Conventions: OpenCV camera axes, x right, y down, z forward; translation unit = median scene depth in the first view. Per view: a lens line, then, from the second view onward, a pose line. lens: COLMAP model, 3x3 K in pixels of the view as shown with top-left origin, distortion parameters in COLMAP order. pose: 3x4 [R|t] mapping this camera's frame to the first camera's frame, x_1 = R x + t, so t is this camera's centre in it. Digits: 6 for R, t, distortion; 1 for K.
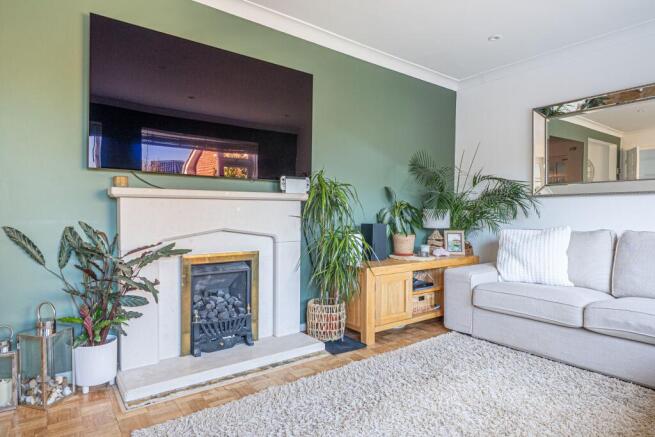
lens RADIAL K [[371.5, 0, 327.5], [0, 371.5, 218.5], [0, 0, 1]] dist [0.001247, -0.000173]
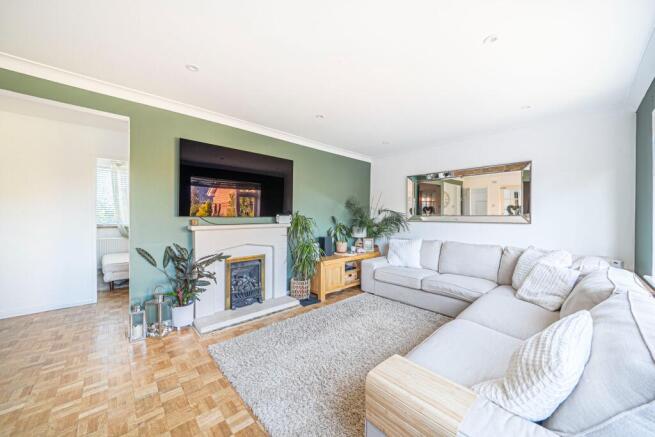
lens RADIAL K [[238.0, 0, 327.5], [0, 238.0, 218.5], [0, 0, 1]] dist [-0.000544, 0.000005]
pose [[0.994439, 0.000211, 0.105313, 0.007397], [-0.000065, 0.999999, -0.001392, -0.098428], [-0.105313, 0.001378, 0.994438, -0.271897]]
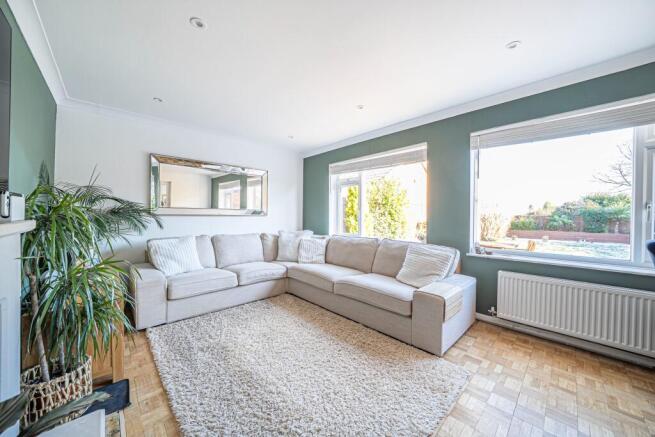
lens RADIAL K [[238.0, 0, 327.5], [0, 238.0, 218.5], [0, 0, 1]] dist [-0.000544, 0.000005]
pose [[-0.101142, -0.026058, 0.994531, -0.581802], [-0.001397, 0.999660, 0.026050, -0.096371], [-0.994871, 0.001245, -0.101144, 0.583450]]
